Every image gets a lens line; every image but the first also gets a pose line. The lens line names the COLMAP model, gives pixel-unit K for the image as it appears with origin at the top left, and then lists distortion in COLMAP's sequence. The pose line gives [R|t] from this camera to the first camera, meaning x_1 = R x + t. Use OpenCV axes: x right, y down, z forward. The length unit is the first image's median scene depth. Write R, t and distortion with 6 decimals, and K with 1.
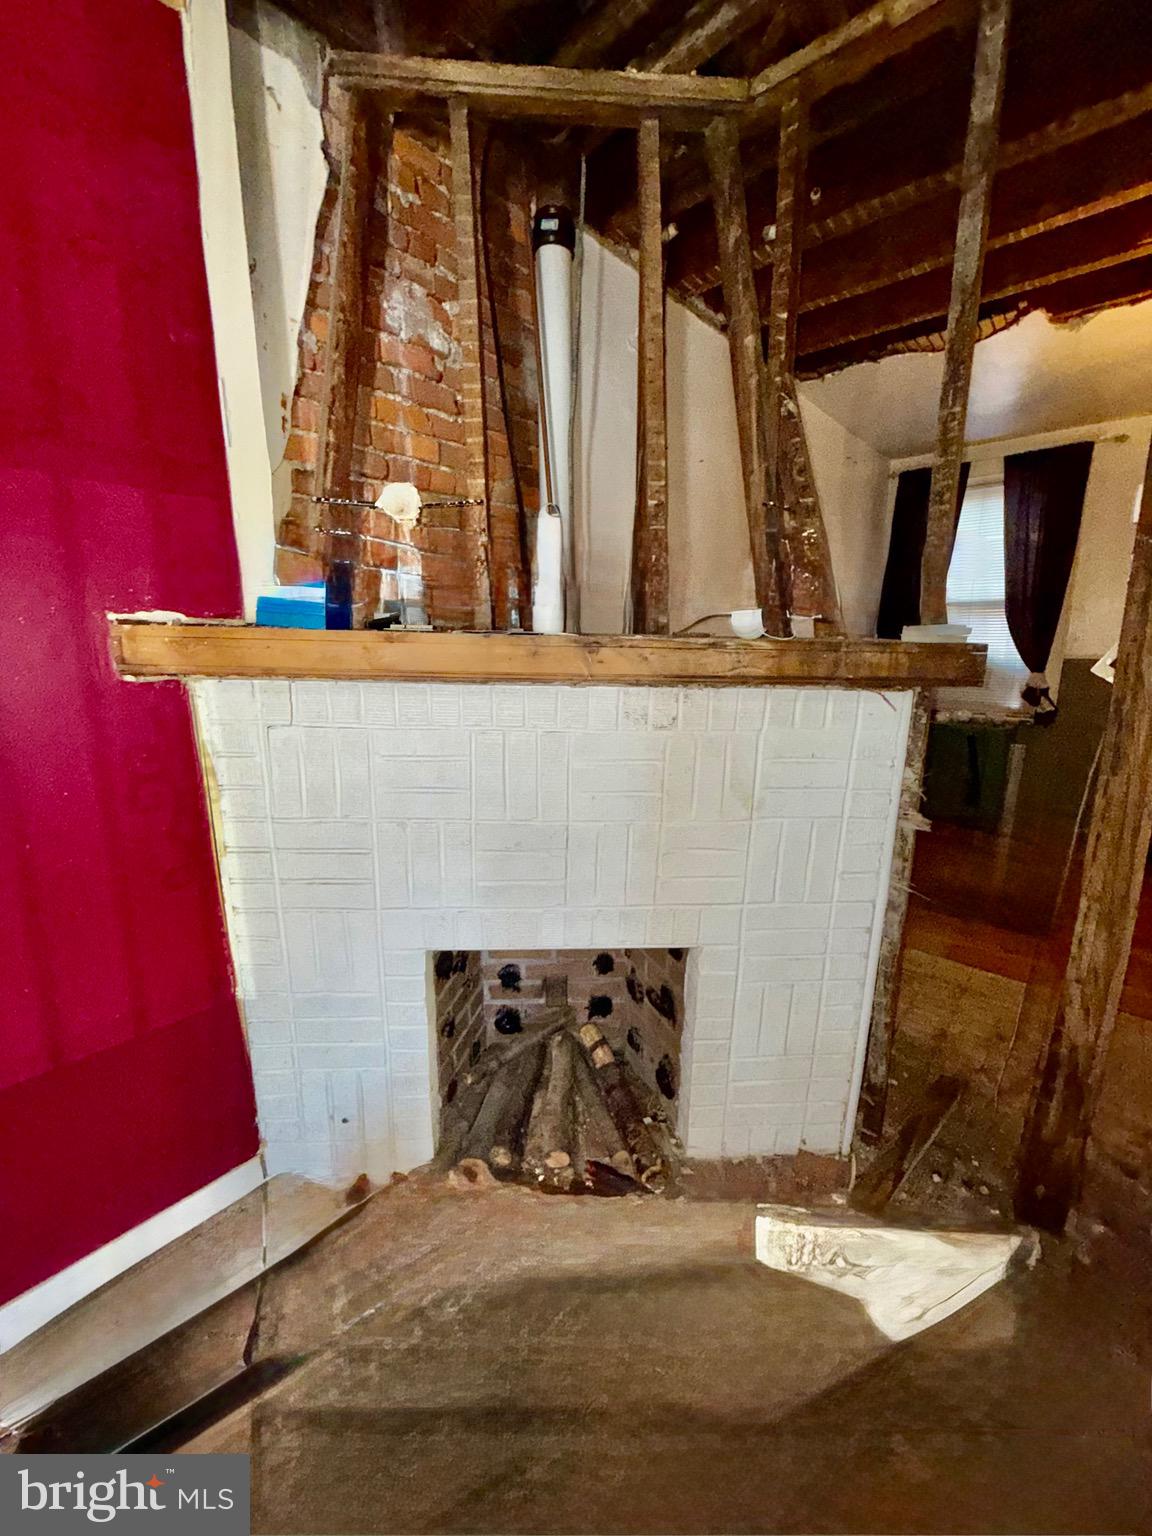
lens RADIAL K [[610.7, 0, 578.4], [0, 610.7, 759.5], [0, 0, 1]] dist [-0.000341, -0.000379]
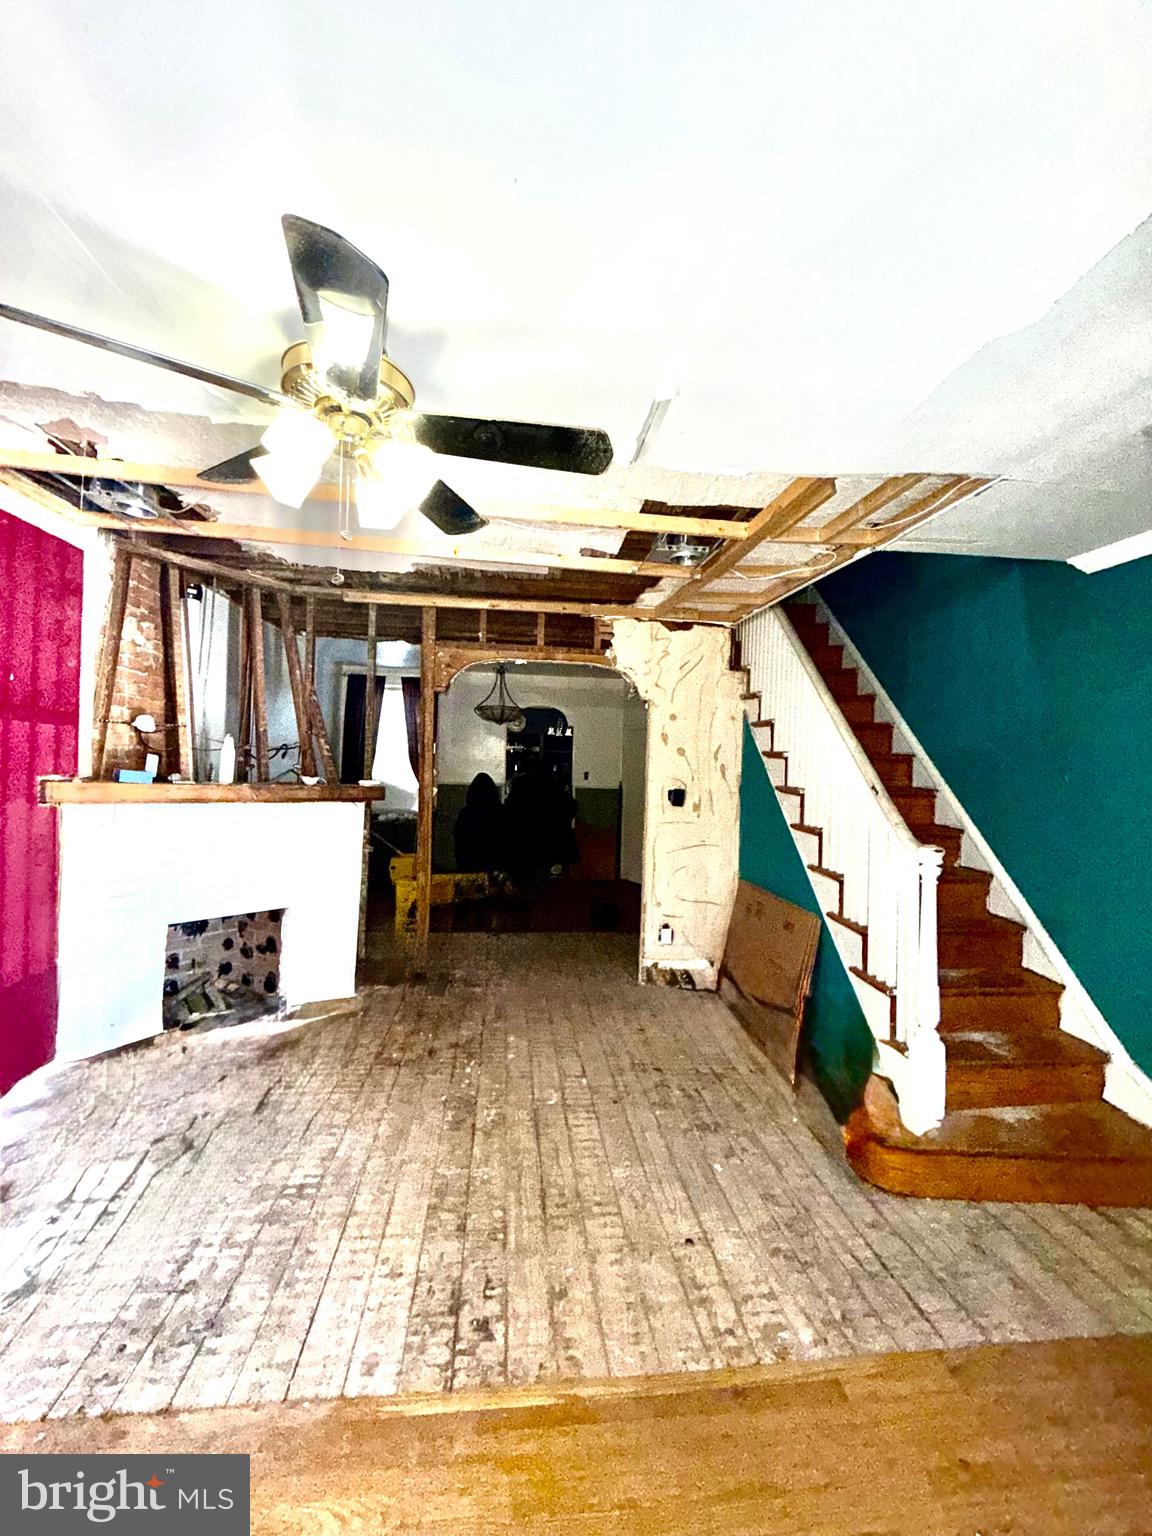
lens RADIAL K [[610.7, 0, 578.4], [0, 610.7, 764.5], [0, 0, 1]] dist [-0.000341, -0.000379]
pose [[0.671189, 0.019172, 0.741038, -0.377030], [0.113007, 0.985335, -0.127847, 0.080968], [-0.732622, 0.169552, 0.659179, -0.689375]]
